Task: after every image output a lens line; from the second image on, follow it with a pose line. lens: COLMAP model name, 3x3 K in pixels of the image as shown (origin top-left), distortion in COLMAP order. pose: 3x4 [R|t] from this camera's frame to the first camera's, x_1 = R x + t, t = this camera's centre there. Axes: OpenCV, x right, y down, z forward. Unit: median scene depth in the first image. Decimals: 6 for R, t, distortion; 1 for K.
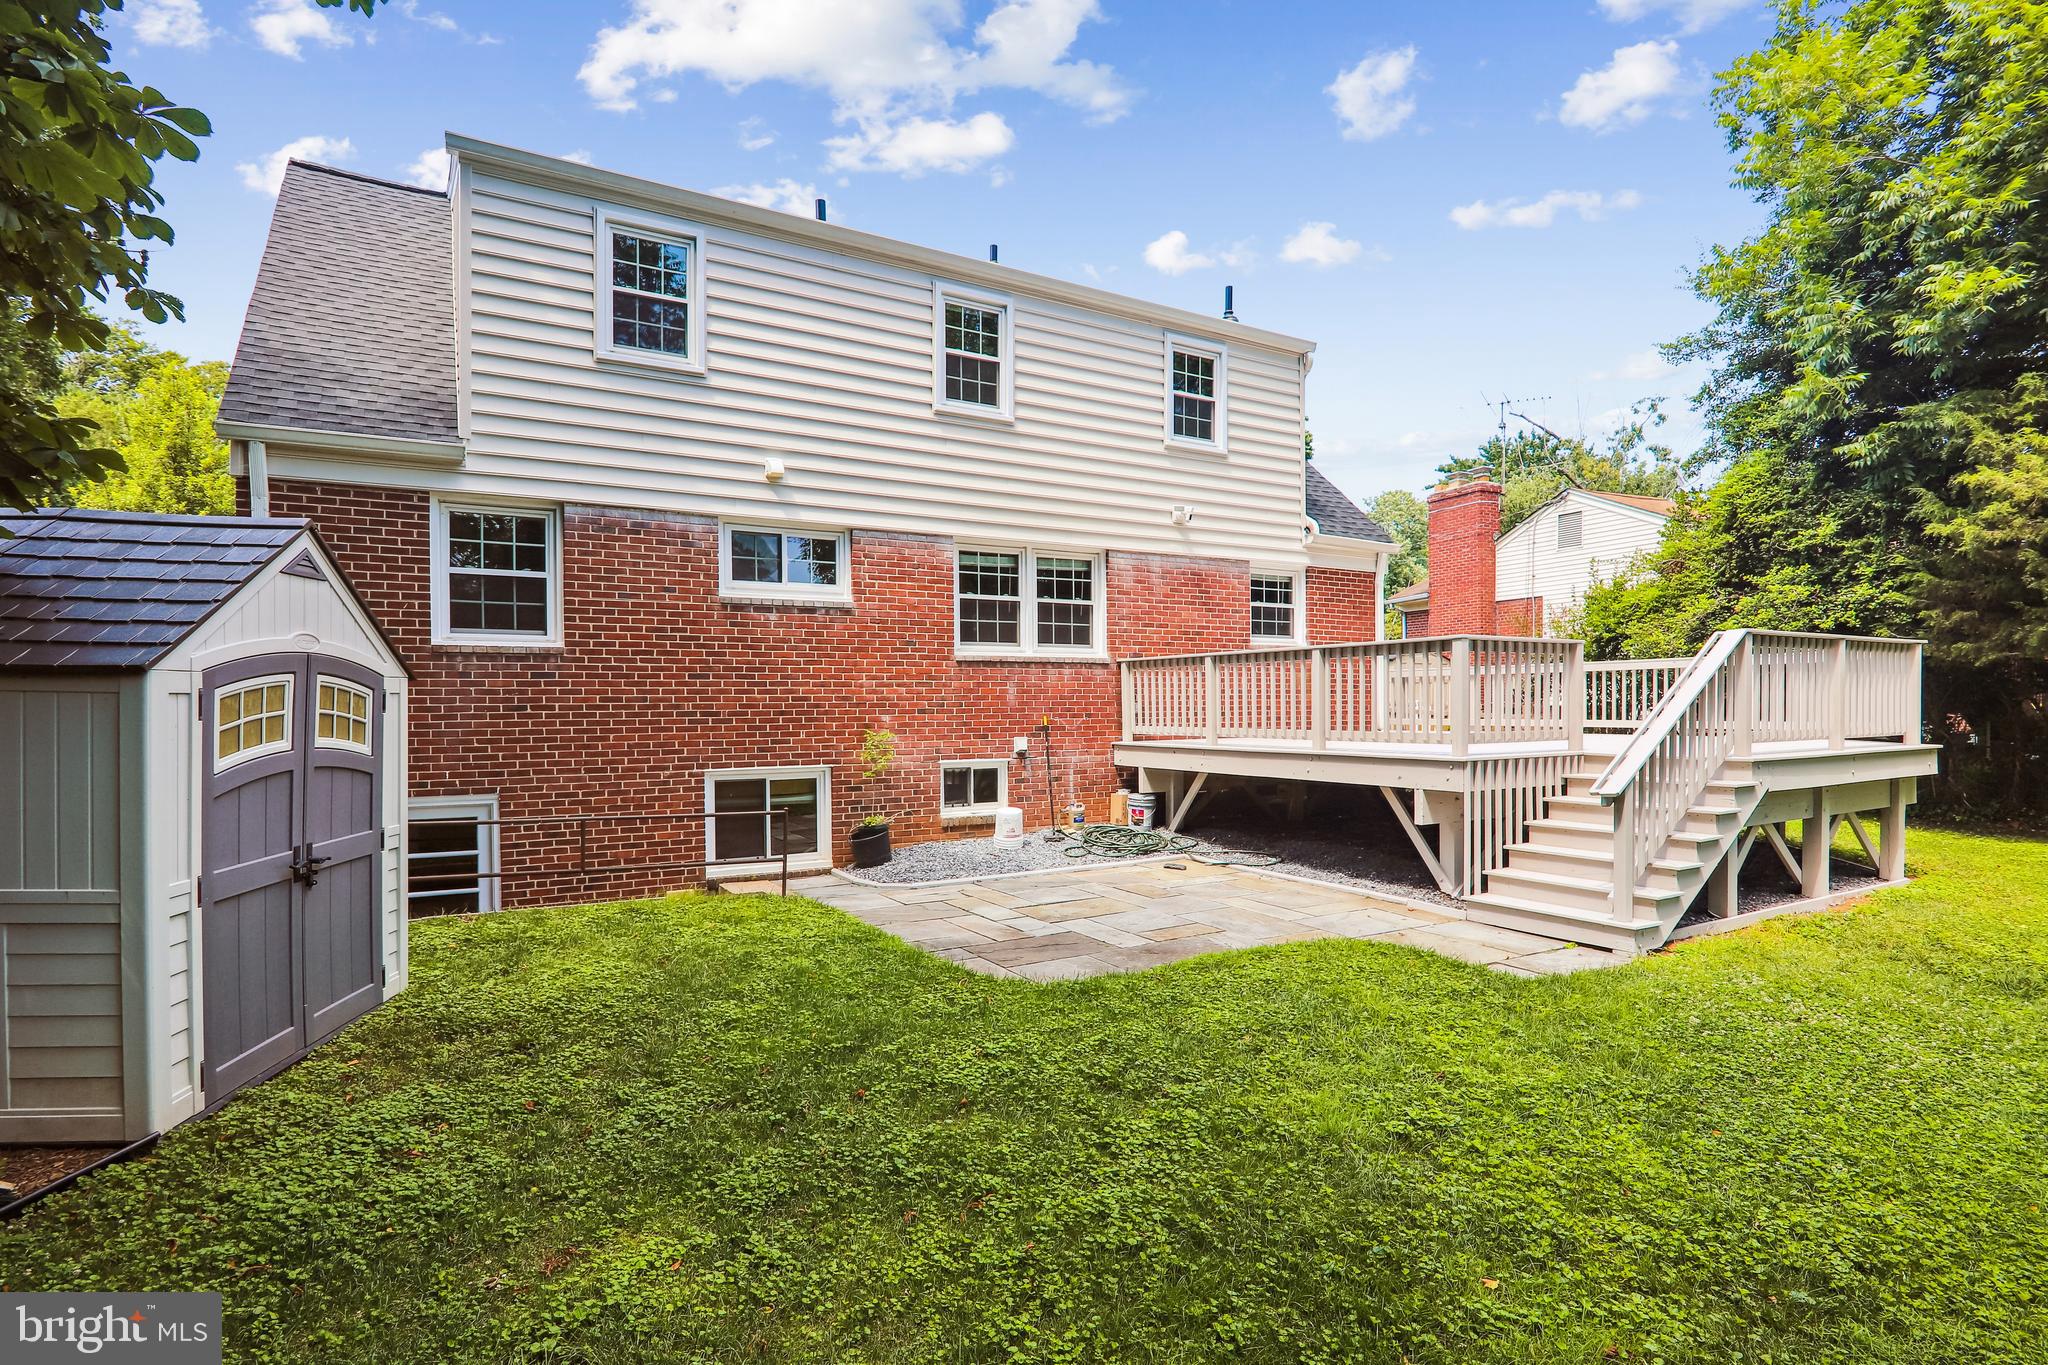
lens RADIAL K [[1050.3, 0, 1054.6], [0, 1050.3, 706.6], [0, 0, 1]] dist [-0.020891, -0.000574]
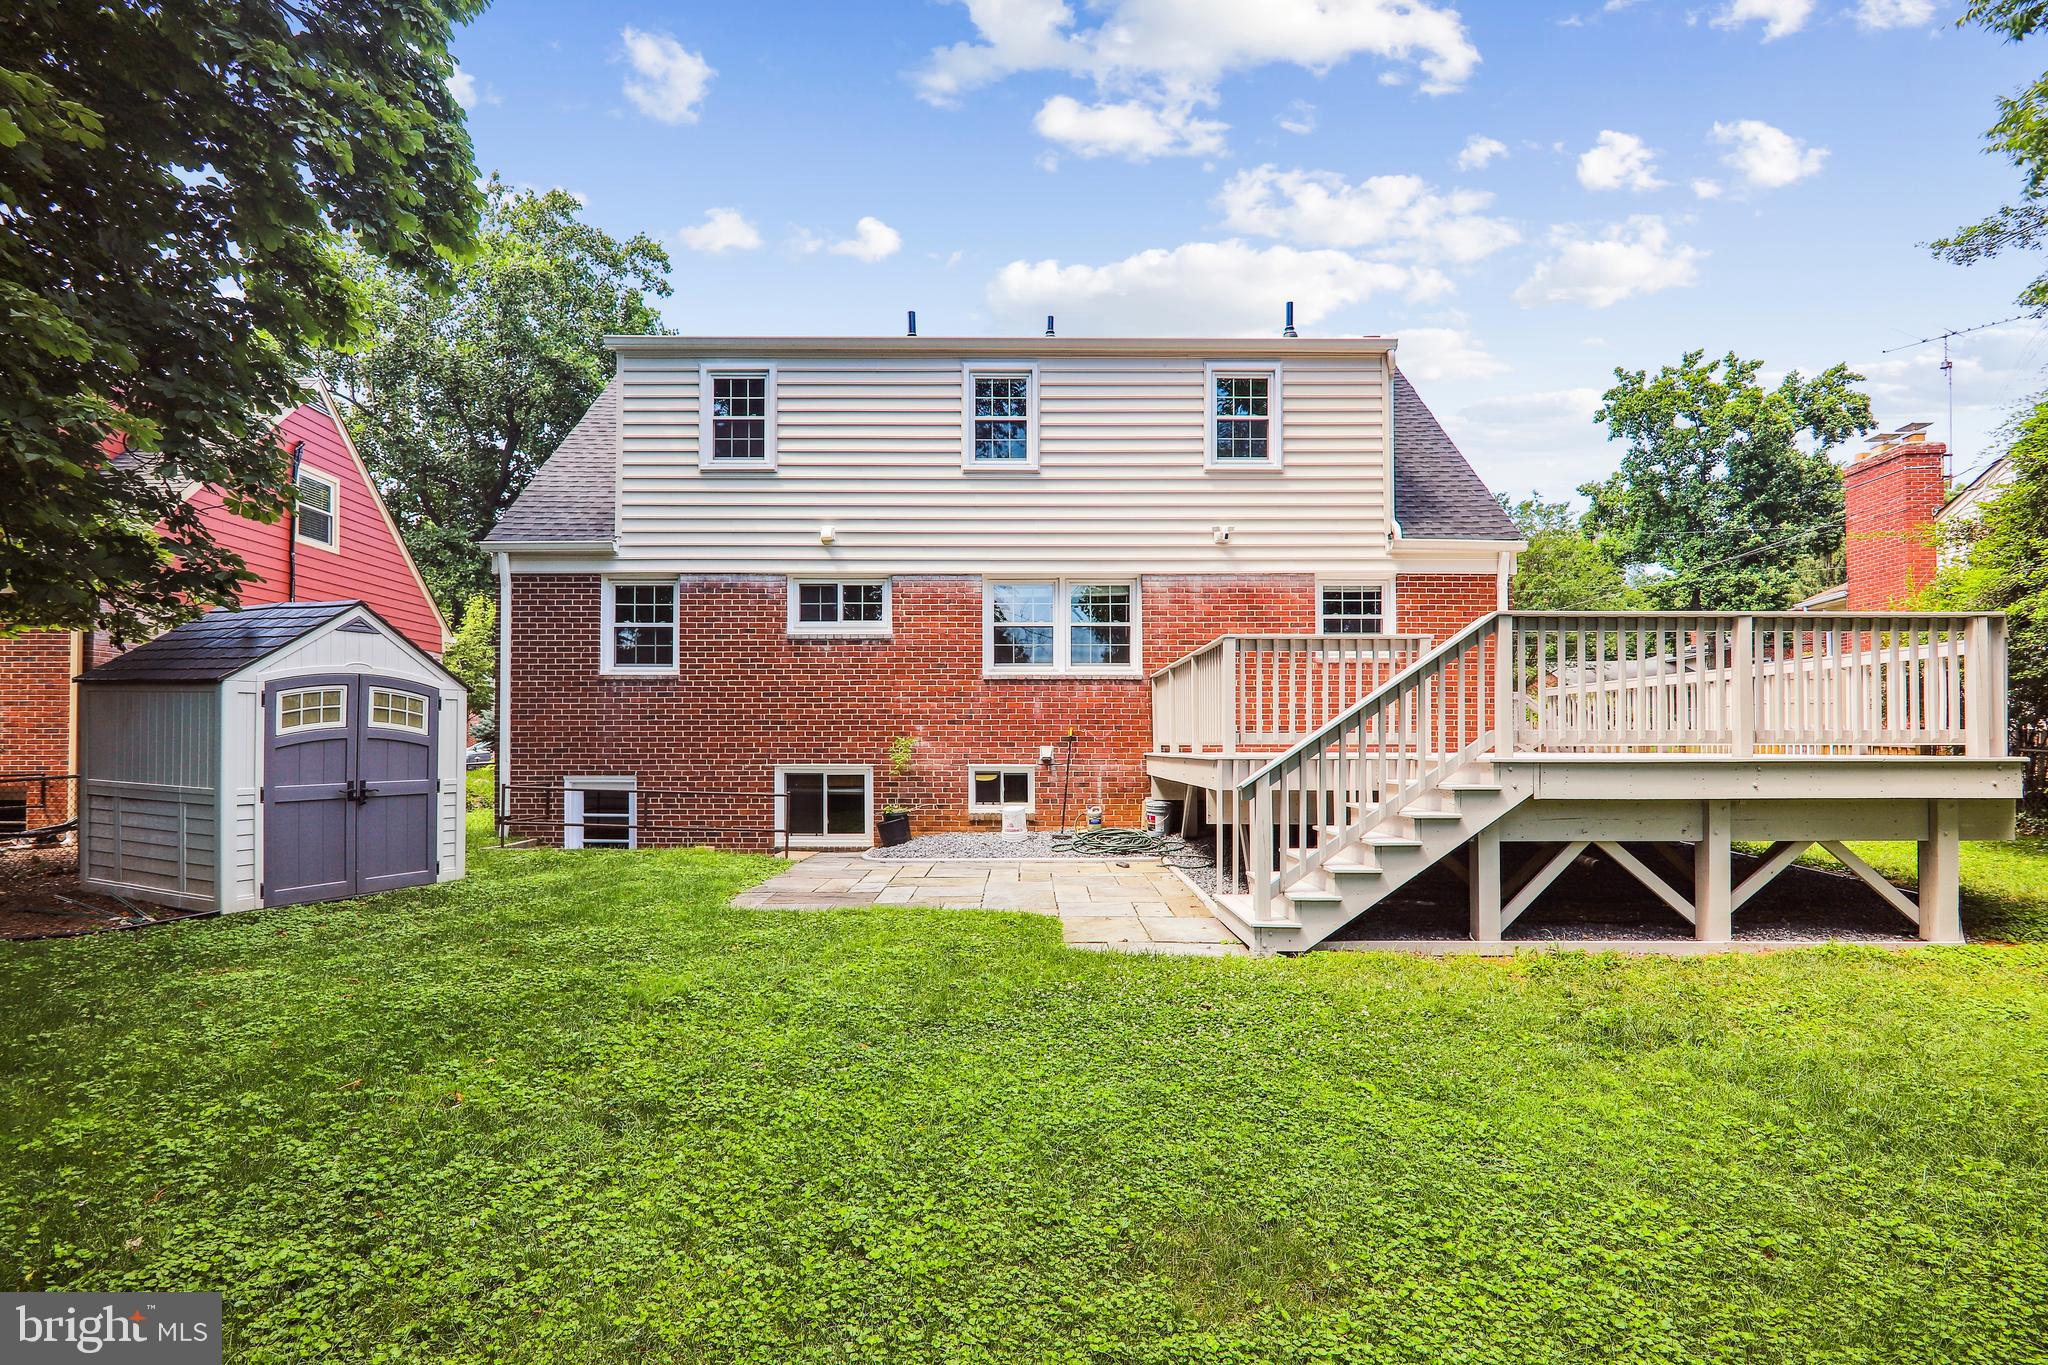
lens RADIAL K [[1027.8, 0, 1020.5], [0, 1027.8, 722.8], [0, 0, 1]] dist [-0.013736, -0.000397]
pose [[0.851552, -0.004146, -0.524253, 0.566403], [-0.007423, 0.999773, -0.019964, 0.028498], [0.524217, 0.020892, 0.851328, 0.045202]]
